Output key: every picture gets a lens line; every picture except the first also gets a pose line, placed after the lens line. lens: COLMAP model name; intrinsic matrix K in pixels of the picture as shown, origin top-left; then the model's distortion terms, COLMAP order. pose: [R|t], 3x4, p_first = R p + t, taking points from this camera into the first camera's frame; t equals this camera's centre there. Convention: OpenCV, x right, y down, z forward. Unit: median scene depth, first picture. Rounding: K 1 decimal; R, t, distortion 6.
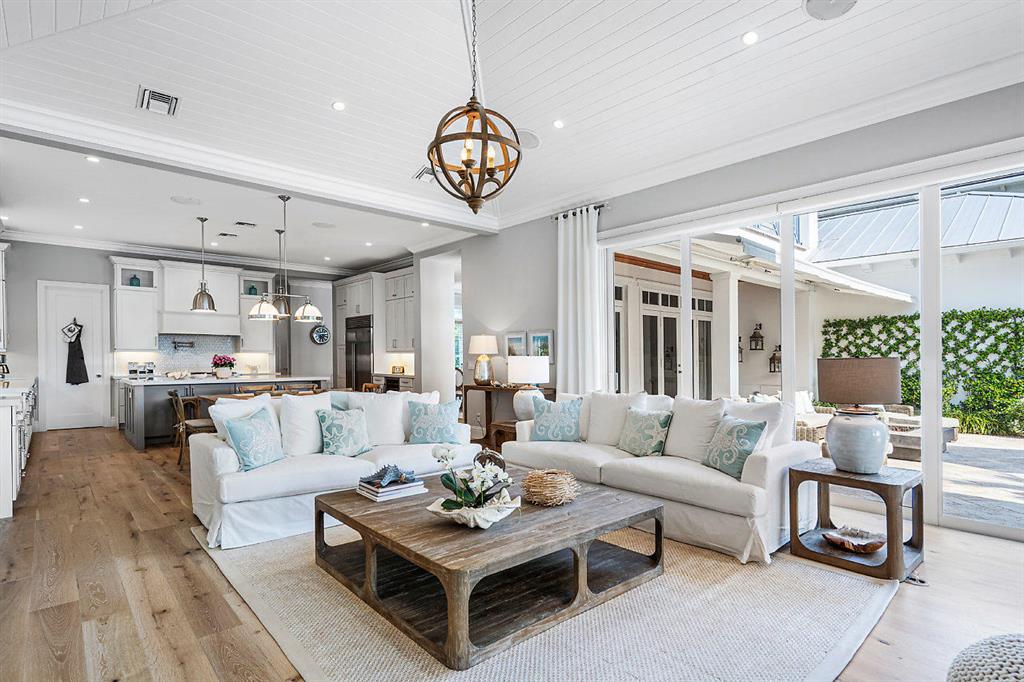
lens RADIAL K [[525.4, 0, 514.9], [0, 525.4, 346.7], [0, 0, 1]] dist [0.011219, 0.000104]
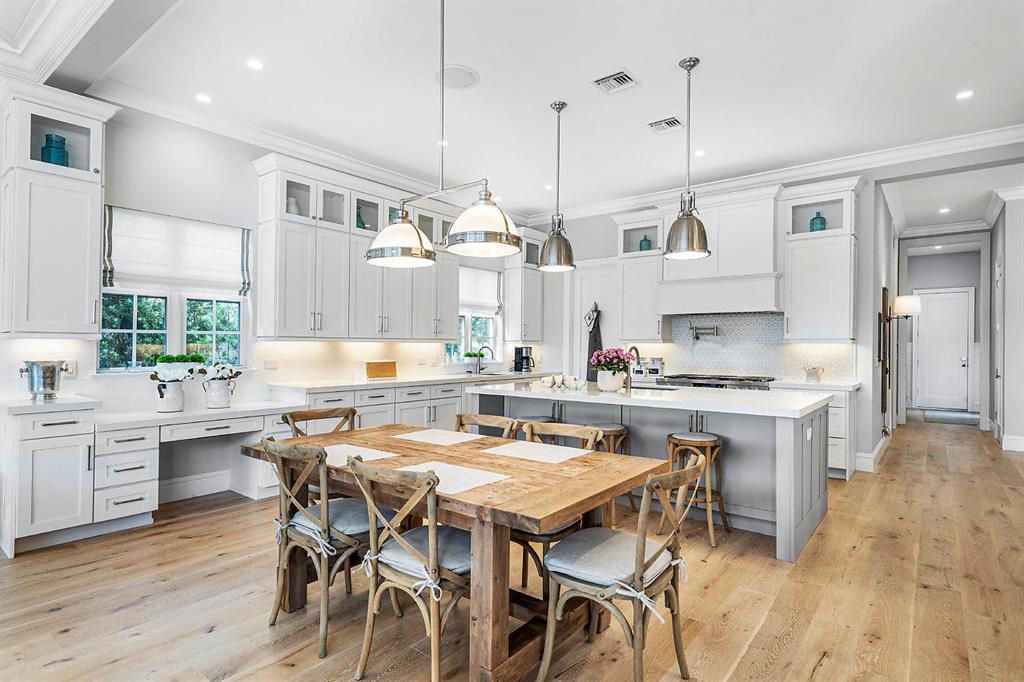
lens RADIAL K [[537.6, 0, 507.6], [0, 537.6, 346.7], [0, 0, 1]] dist [0.004496, -0.000933]
pose [[0.170860, -0.001009, -0.985295, -0.030640], [0.015720, 0.999875, 0.001702, 0.011354], [0.985170, -0.015780, 0.170854, 0.729468]]
